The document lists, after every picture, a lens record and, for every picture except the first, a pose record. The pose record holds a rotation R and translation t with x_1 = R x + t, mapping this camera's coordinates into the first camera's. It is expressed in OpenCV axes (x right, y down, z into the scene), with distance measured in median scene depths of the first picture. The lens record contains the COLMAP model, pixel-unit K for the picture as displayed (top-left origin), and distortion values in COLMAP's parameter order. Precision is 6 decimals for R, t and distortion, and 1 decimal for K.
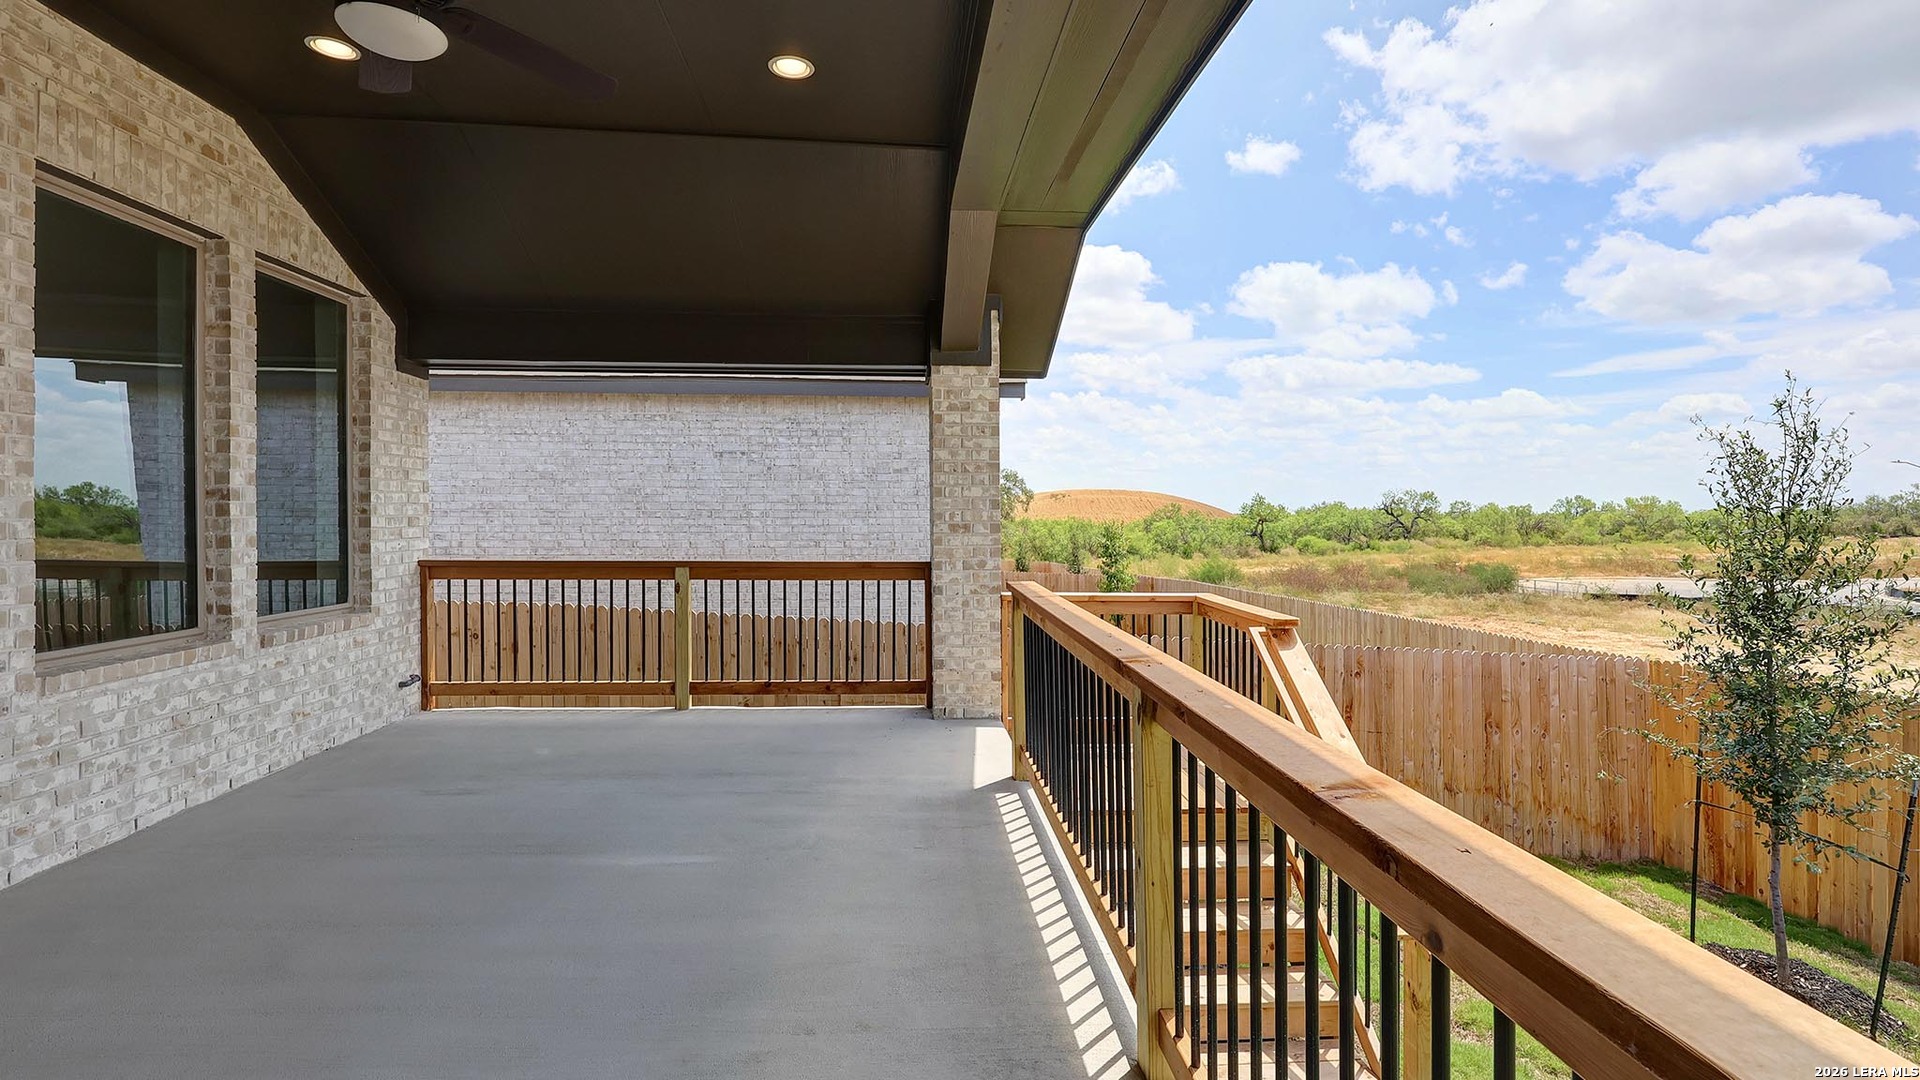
lens RADIAL K [[867.4, 0, 966.2], [0, 867.4, 521.6], [0, 0, 1]] dist [0.000494, 0.000000]
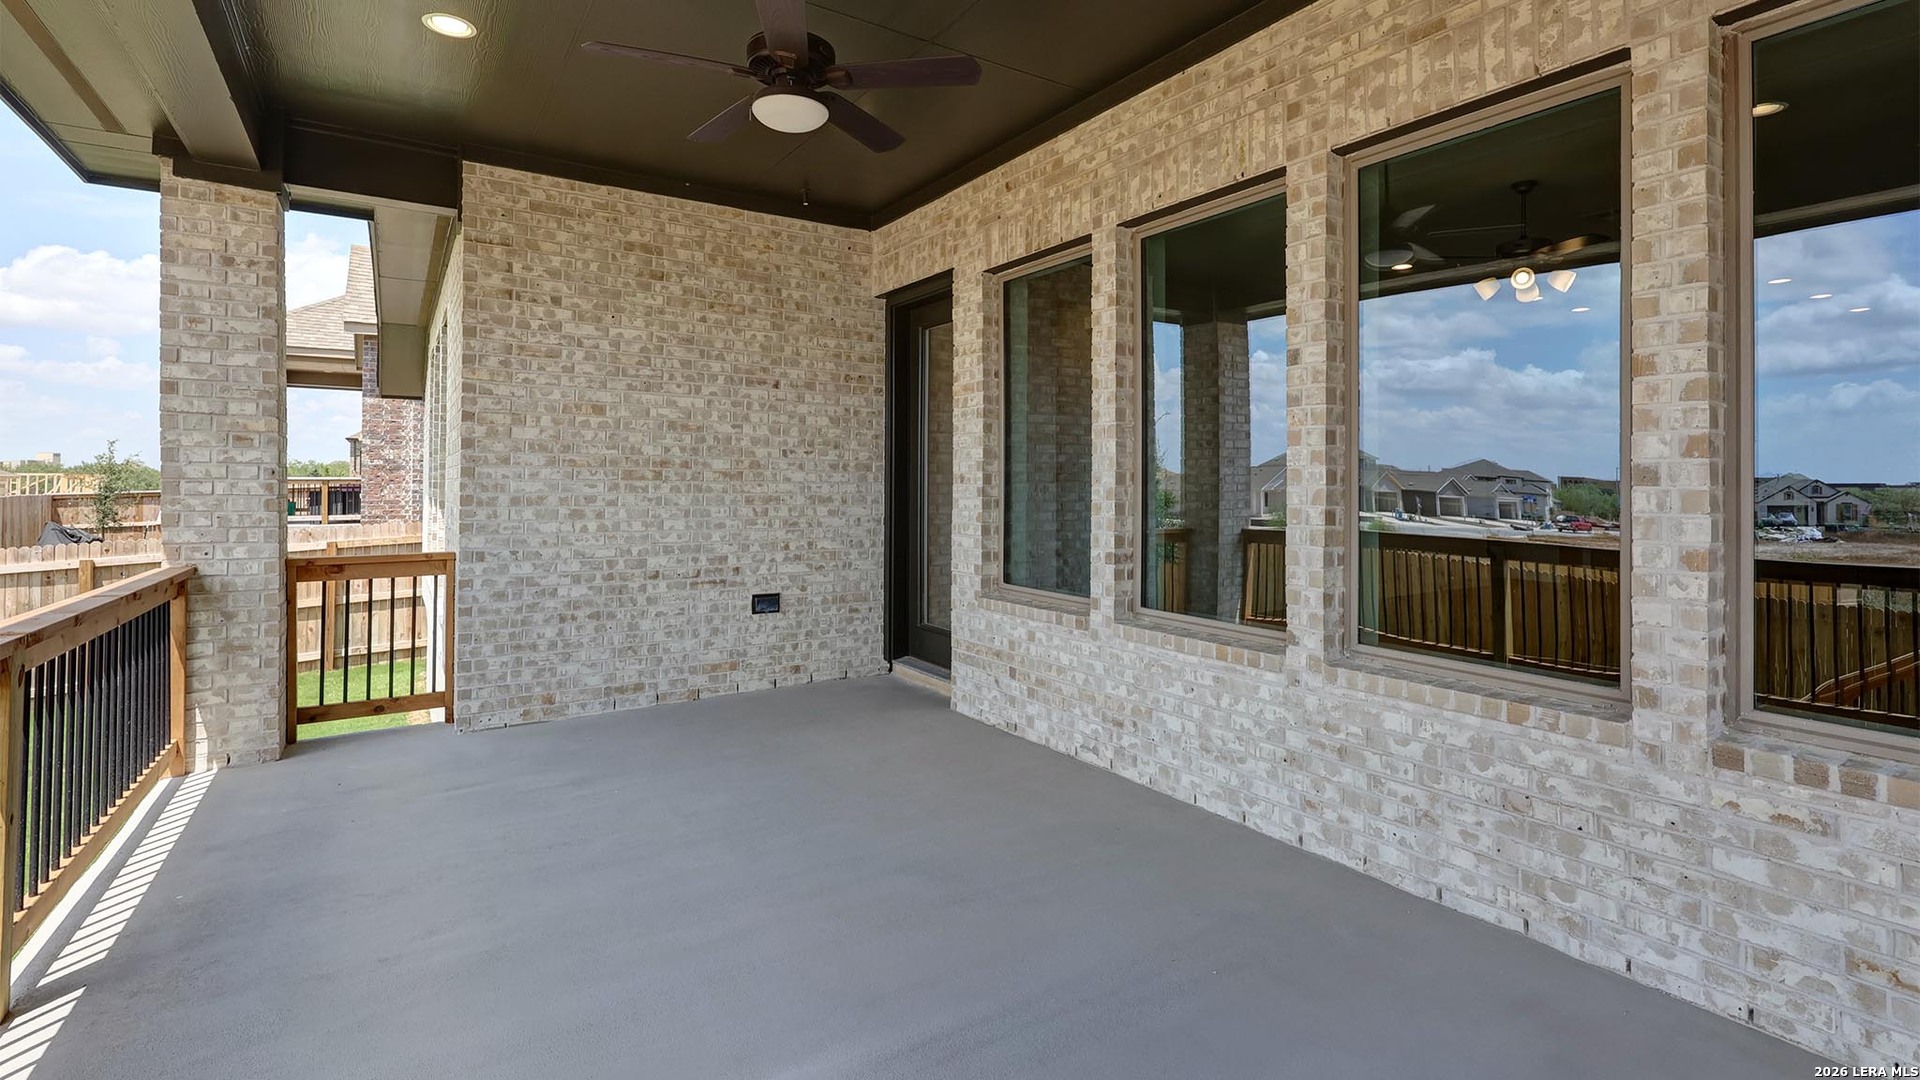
lens RADIAL K [[867.4, 0, 922.1], [0, 867.4, 487.2], [0, 0, 1]] dist [0.000494, 0.000000]
pose [[-0.895106, -0.006721, -0.445803, -0.126448], [-0.012678, 0.999866, 0.010383, -0.019122], [0.445674, 0.014946, -0.895071, 1.083488]]
